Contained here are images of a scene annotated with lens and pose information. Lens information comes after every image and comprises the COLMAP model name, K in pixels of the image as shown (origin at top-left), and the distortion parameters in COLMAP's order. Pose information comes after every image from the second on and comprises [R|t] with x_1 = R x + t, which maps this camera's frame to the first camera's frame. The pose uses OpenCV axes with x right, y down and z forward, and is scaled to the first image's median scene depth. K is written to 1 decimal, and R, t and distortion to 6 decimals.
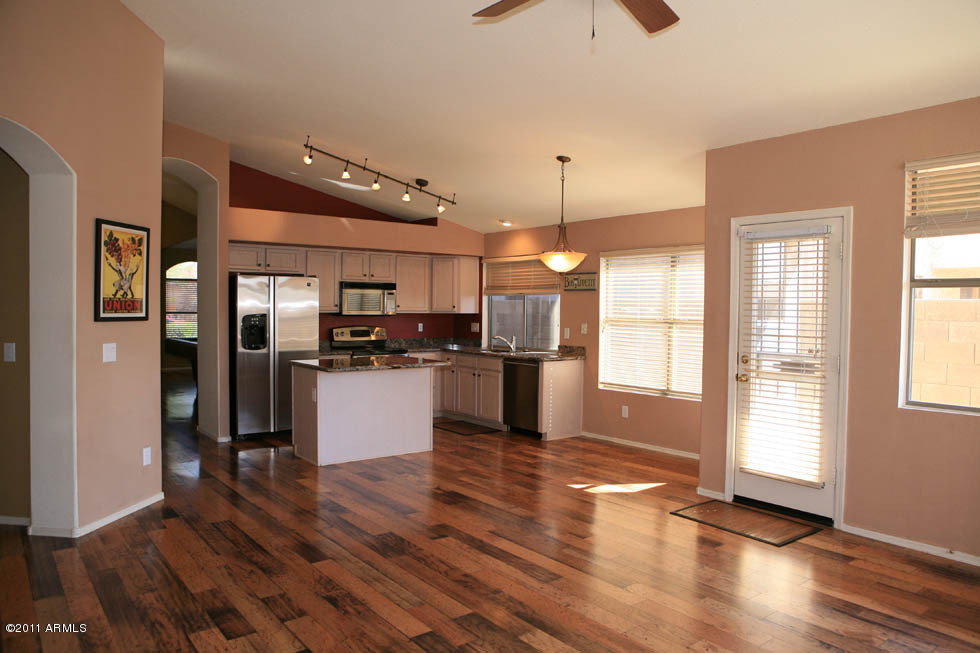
lens RADIAL K [[679.7, 0, 490.0], [0, 679.7, 326.5], [0, 0, 1]] dist [-0.095601, 0.075707]
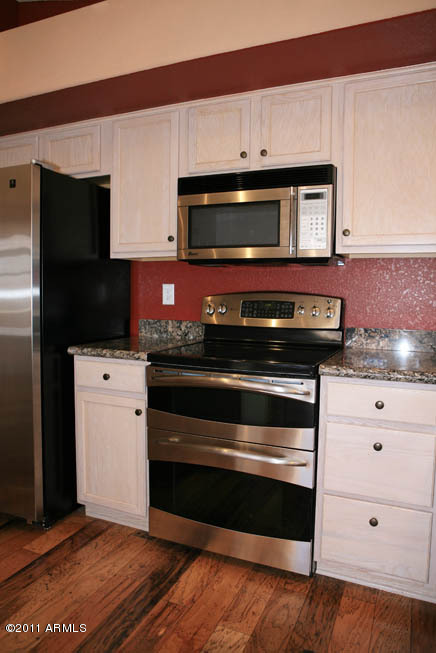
lens RADIAL K [[452.9, 0, 218.0], [0, 452.9, 326.5], [0, 0, 1]] dist [-0.095601, 0.075707]
pose [[0.481373, 0.062564, -0.874280, 0.036541], [-0.031038, 0.998040, 0.054330, 0.007644], [0.875966, 0.000983, 0.482372, 0.976820]]
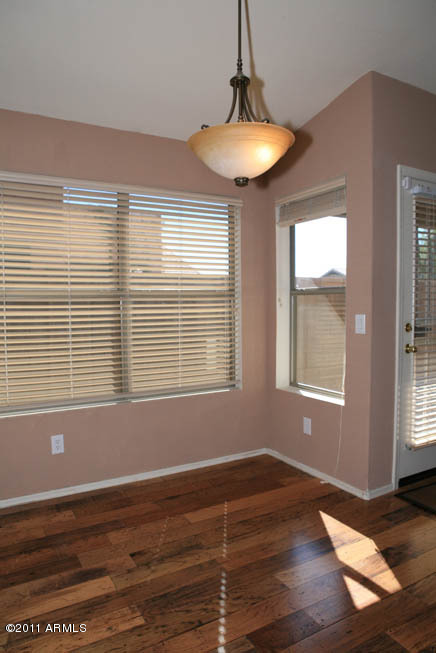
lens RADIAL K [[452.9, 0, 218.0], [0, 452.9, 326.5], [0, 0, 1]] dist [-0.095601, 0.075707]
pose [[0.144993, -0.070601, 0.986911, -0.161060], [0.036032, 0.997166, 0.066041, -0.000843], [-0.988776, 0.025985, 0.147126, 0.764176]]
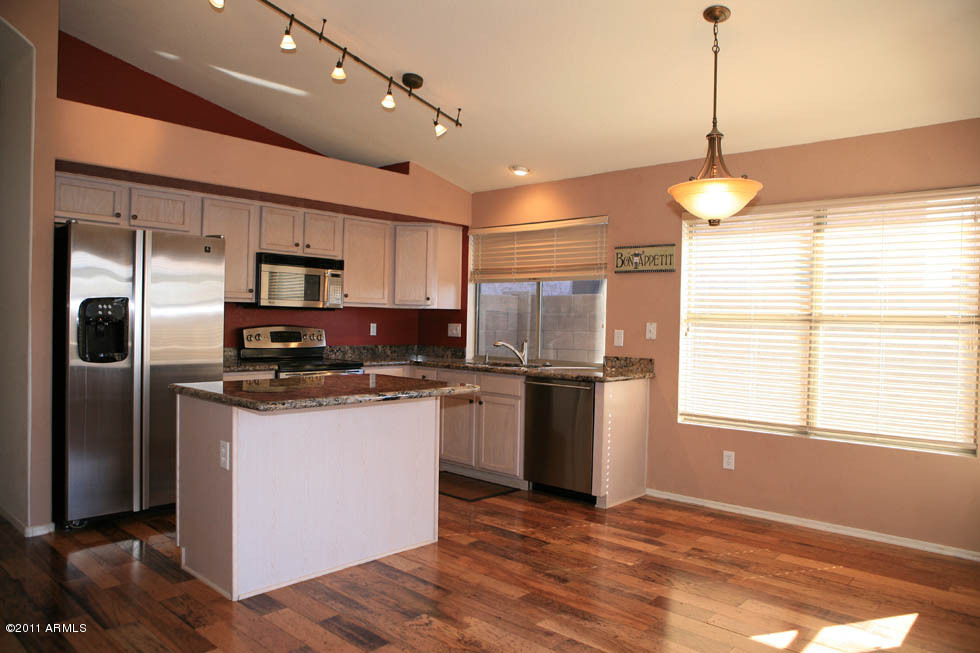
lens RADIAL K [[679.7, 0, 490.0], [0, 679.7, 326.5], [0, 0, 1]] dist [-0.095601, 0.075707]
pose [[0.986386, 0.009655, 0.164160, -0.122915], [-0.006730, 0.999809, -0.018365, 0.012506], [-0.164306, 0.017010, 0.986263, 0.394912]]
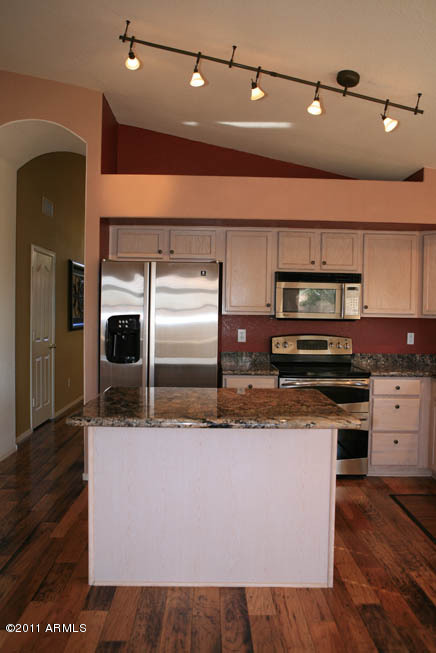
lens RADIAL K [[502.1, 0, 217.2], [0, 502.1, 324.2], [0, 0, 1]] dist [-0.103510, 0.095811]
pose [[0.796870, 0.014425, -0.603978, 0.056937], [-0.023858, 0.999686, -0.007602, -0.005919], [0.603679, 0.020468, 0.796965, 0.594235]]
